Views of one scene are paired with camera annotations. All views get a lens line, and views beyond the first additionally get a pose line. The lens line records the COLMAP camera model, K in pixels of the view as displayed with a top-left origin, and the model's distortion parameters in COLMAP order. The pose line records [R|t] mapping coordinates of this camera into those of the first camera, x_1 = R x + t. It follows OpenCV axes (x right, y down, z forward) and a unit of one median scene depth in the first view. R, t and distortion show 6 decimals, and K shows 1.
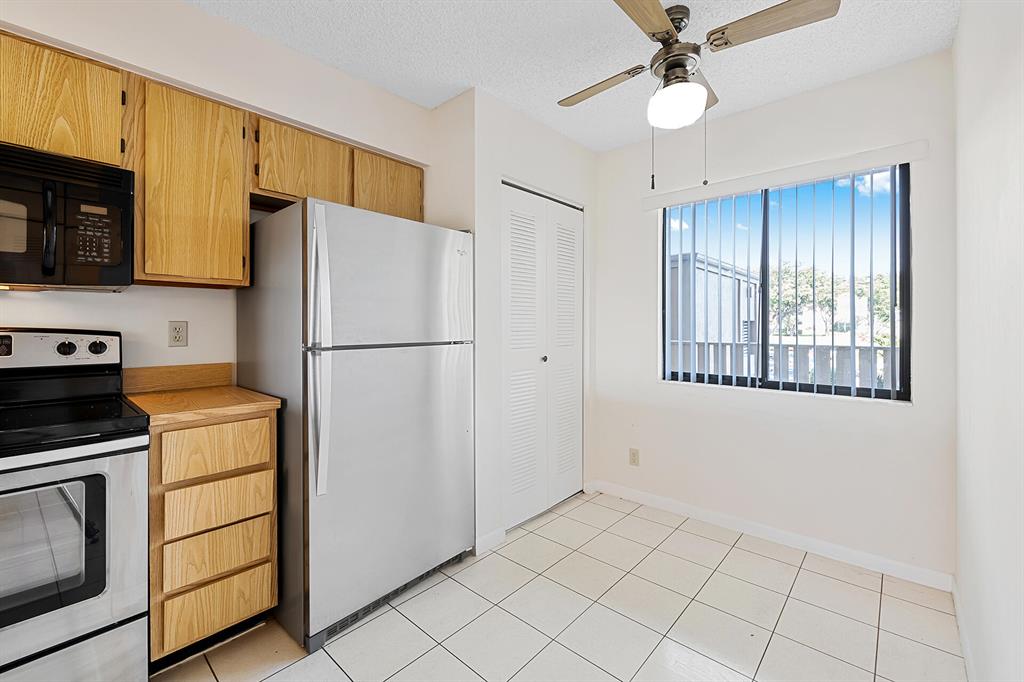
lens RADIAL K [[429.6, 0, 510.4], [0, 429.6, 325.1], [0, 0, 1]] dist [0.000345, 0.000192]
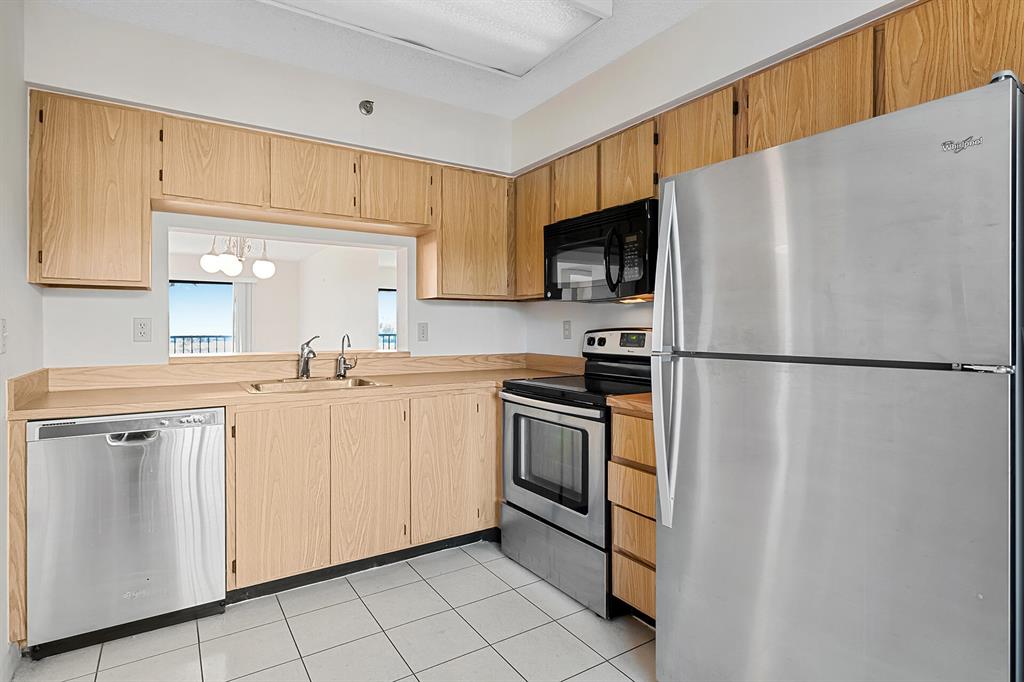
lens RADIAL K [[529.1, 0, 511.2], [0, 529.1, 327.0], [0, 0, 1]] dist [0.003054, -0.000647]
pose [[-0.260656, 0.000981, -0.965431, 0.691615], [-0.000105, 0.999999, 0.001044, 0.002888], [0.965432, 0.000373, -0.260656, 1.050805]]
